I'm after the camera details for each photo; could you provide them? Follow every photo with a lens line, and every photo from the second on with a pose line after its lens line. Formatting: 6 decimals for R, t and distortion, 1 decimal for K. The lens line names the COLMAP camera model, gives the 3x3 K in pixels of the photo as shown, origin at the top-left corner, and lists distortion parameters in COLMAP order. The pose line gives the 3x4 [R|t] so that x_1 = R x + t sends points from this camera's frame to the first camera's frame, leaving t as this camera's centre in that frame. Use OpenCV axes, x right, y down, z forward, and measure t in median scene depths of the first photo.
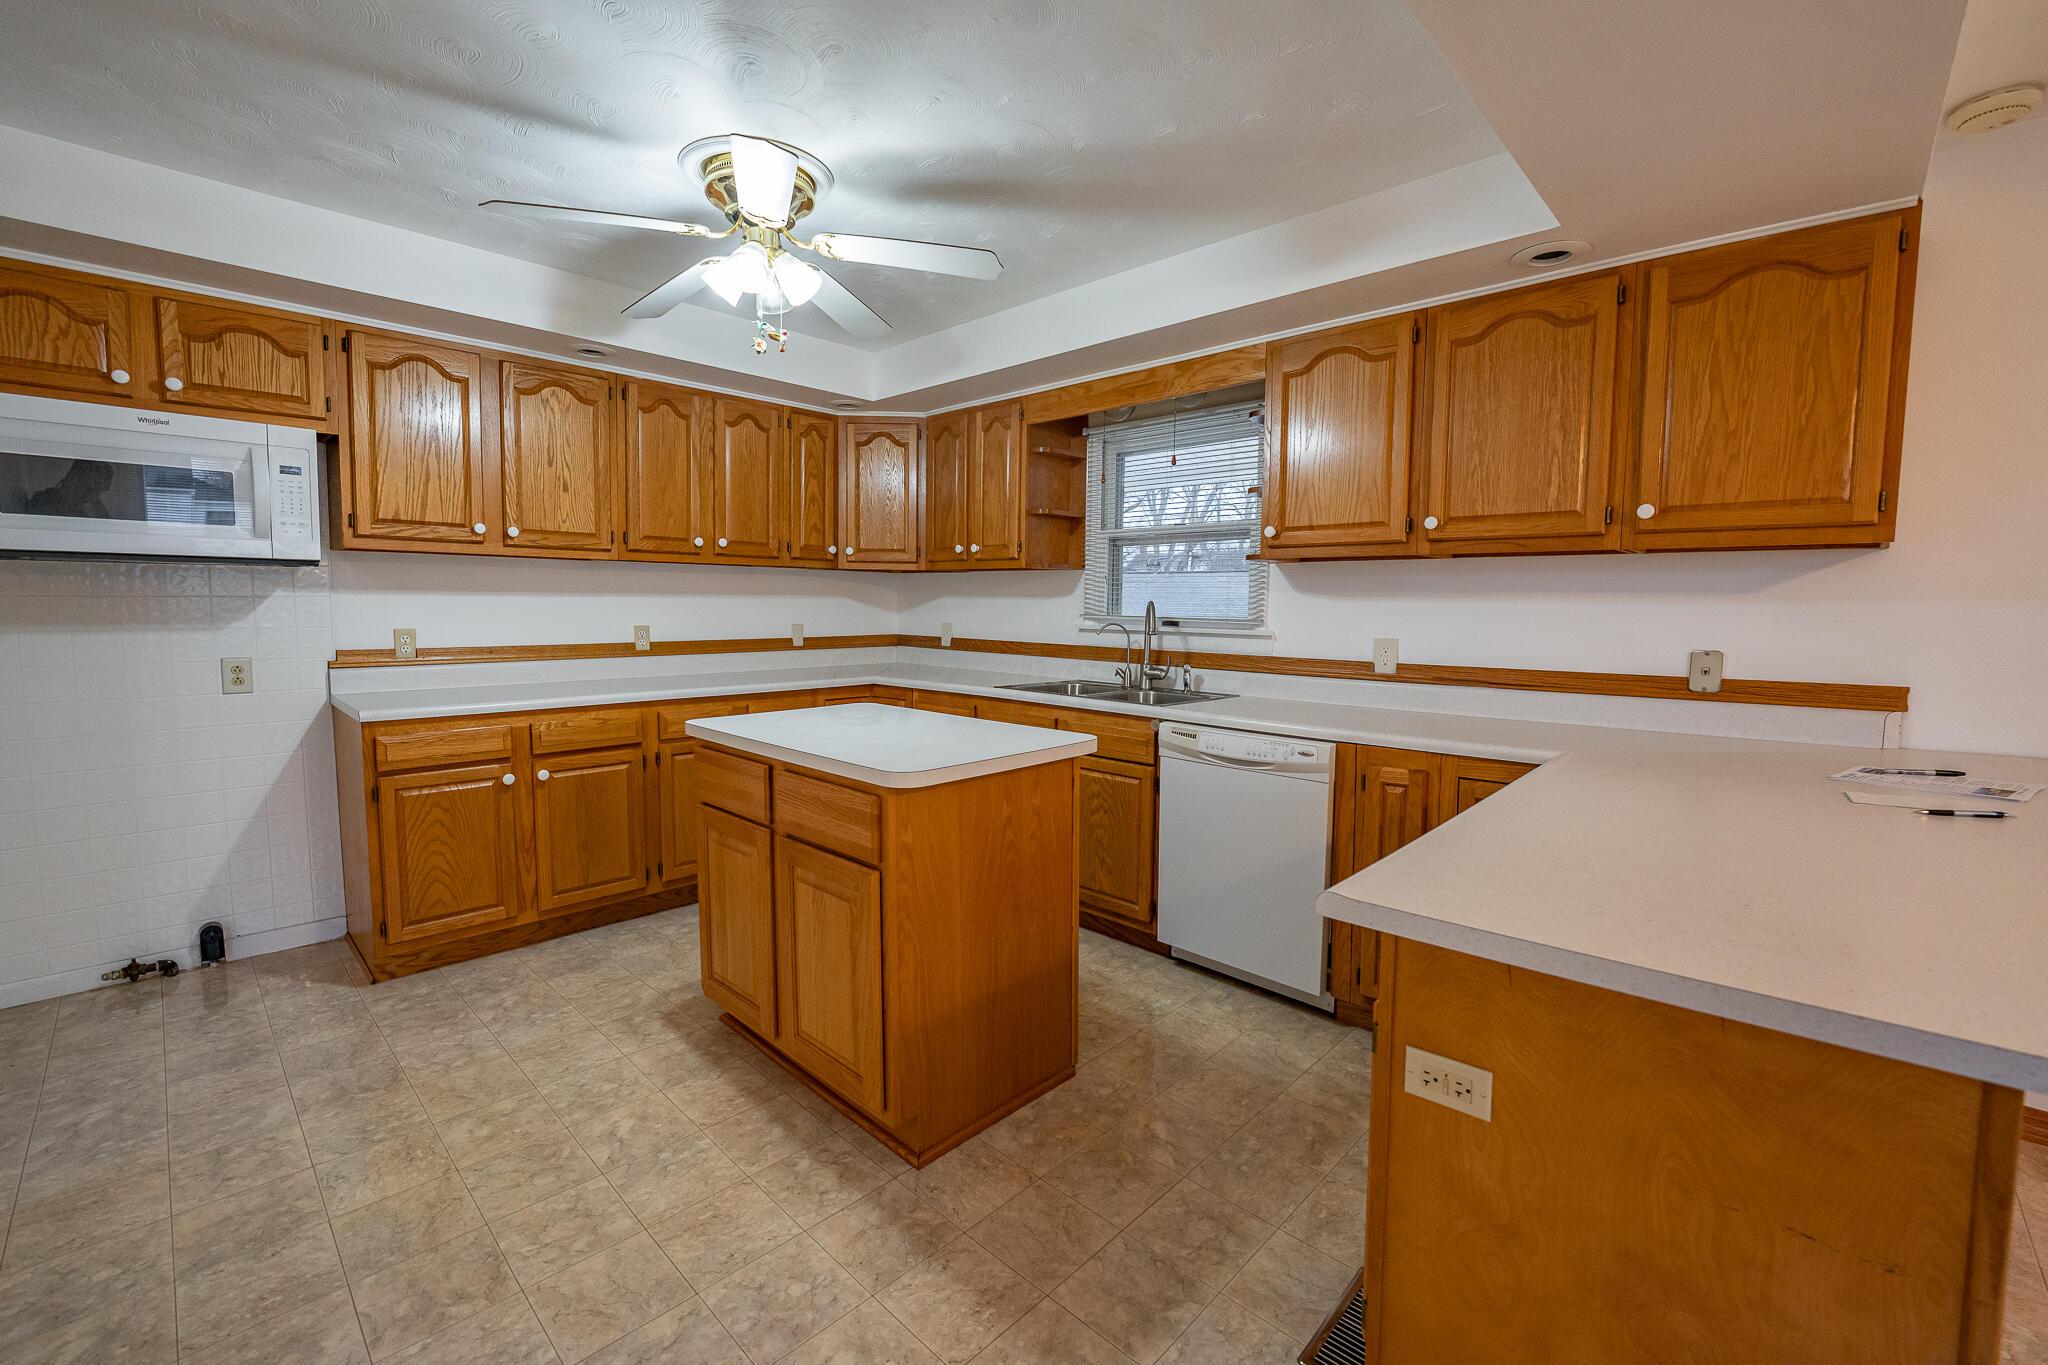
lens RADIAL K [[853.0, 0, 1024.5], [0, 853.0, 673.7], [0, 0, 1]] dist [-0.029948, 0.004608]
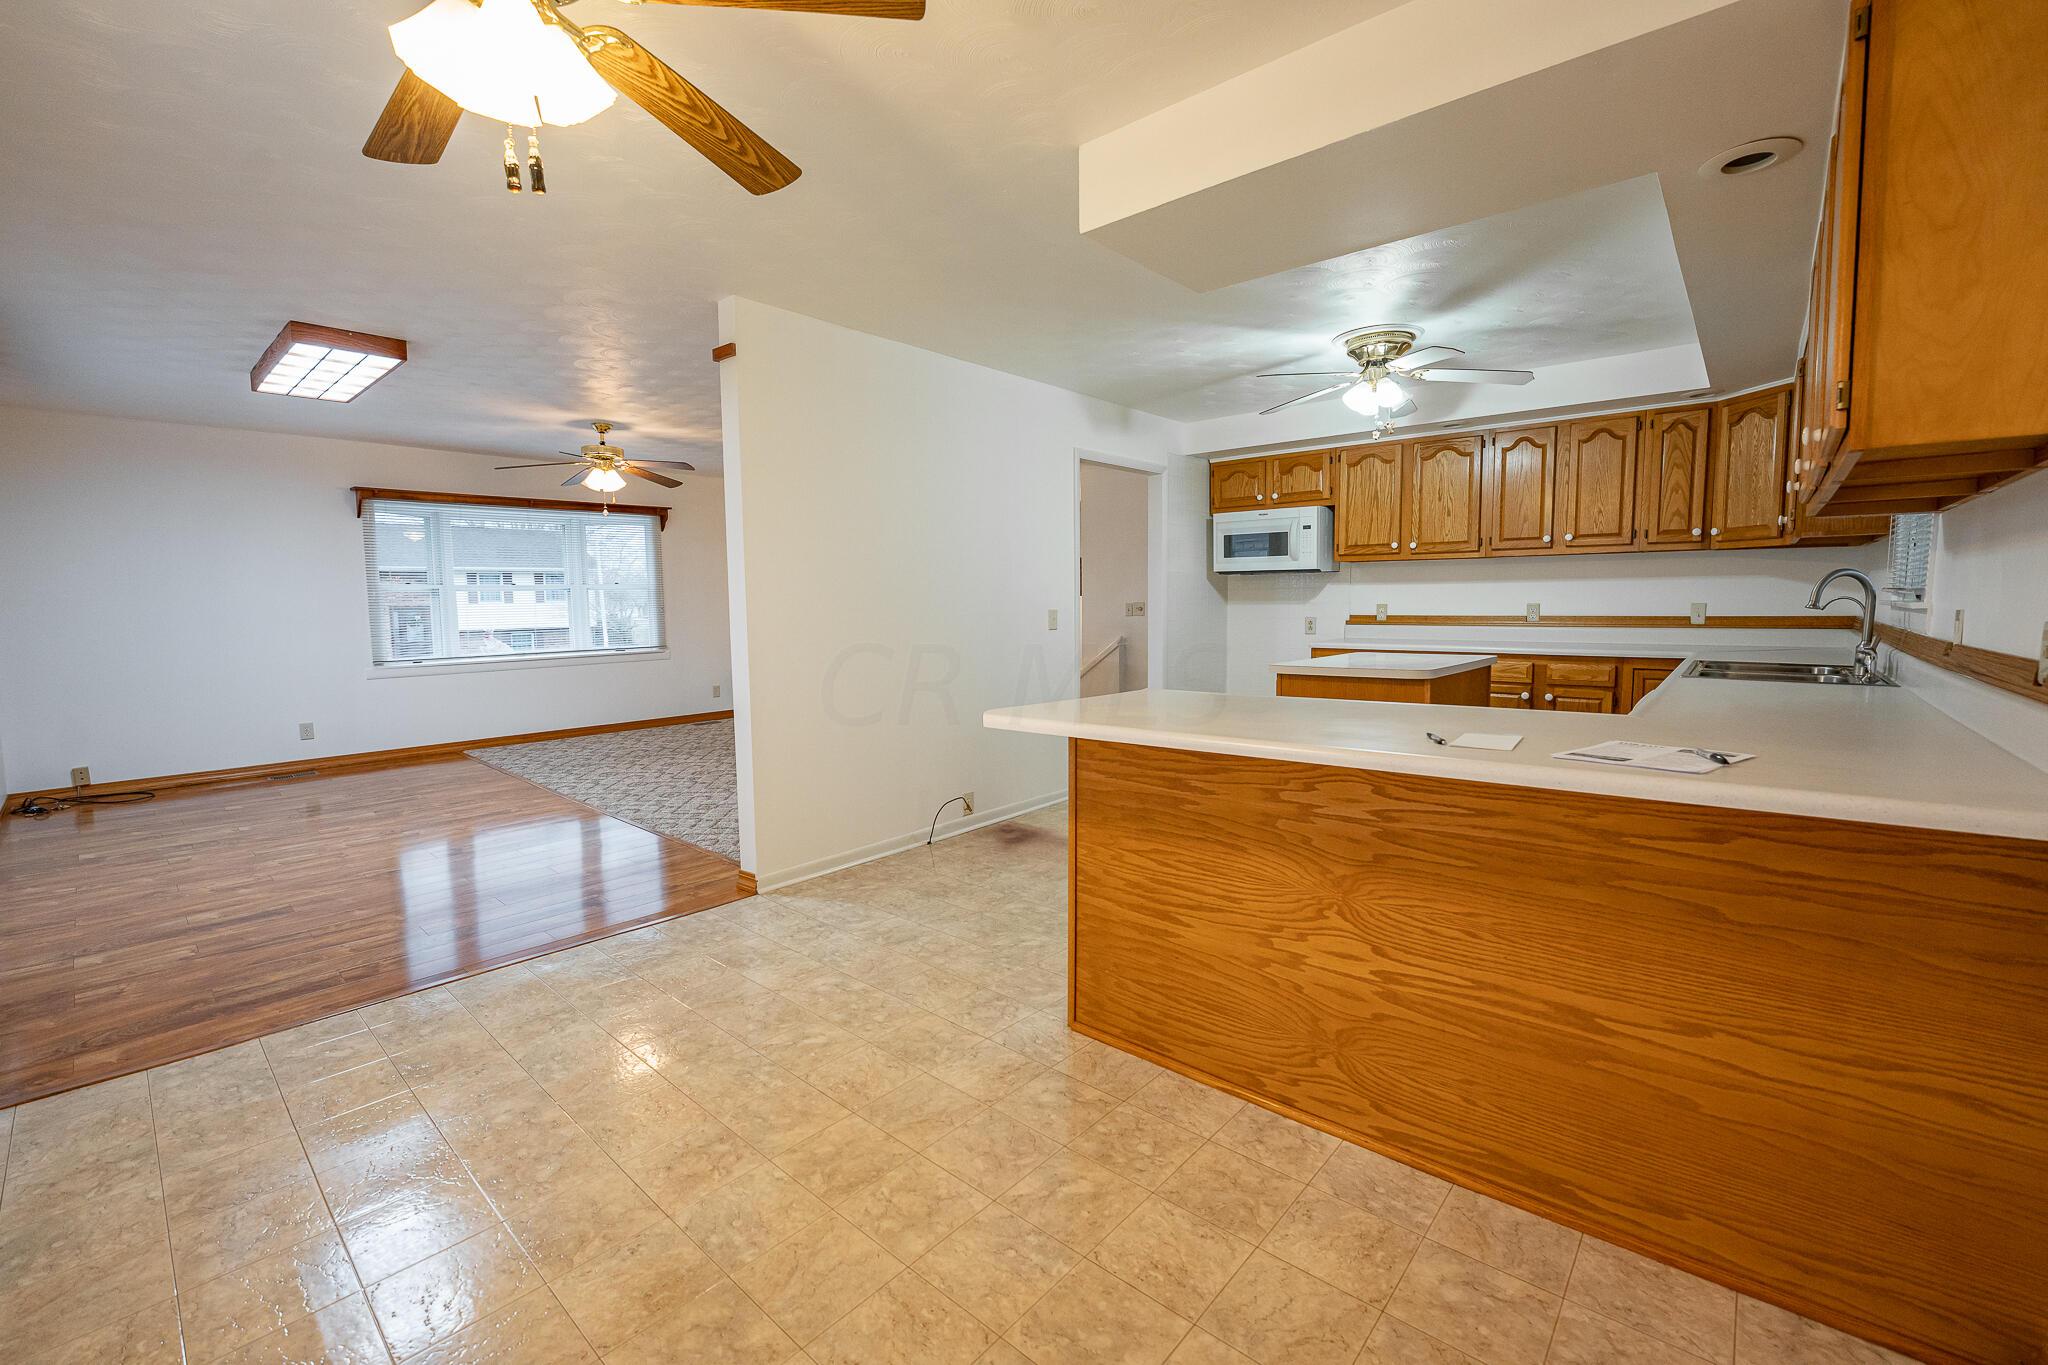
lens RADIAL K [[853.0, 0, 1011.2], [0, 853.0, 669.2], [0, 0, 1]] dist [-0.029948, 0.004608]
pose [[0.043937, 0.071456, -0.996476, 1.166652], [-0.069177, 0.995262, 0.068319, 0.017633], [0.996636, 0.065931, 0.048672, 0.162089]]
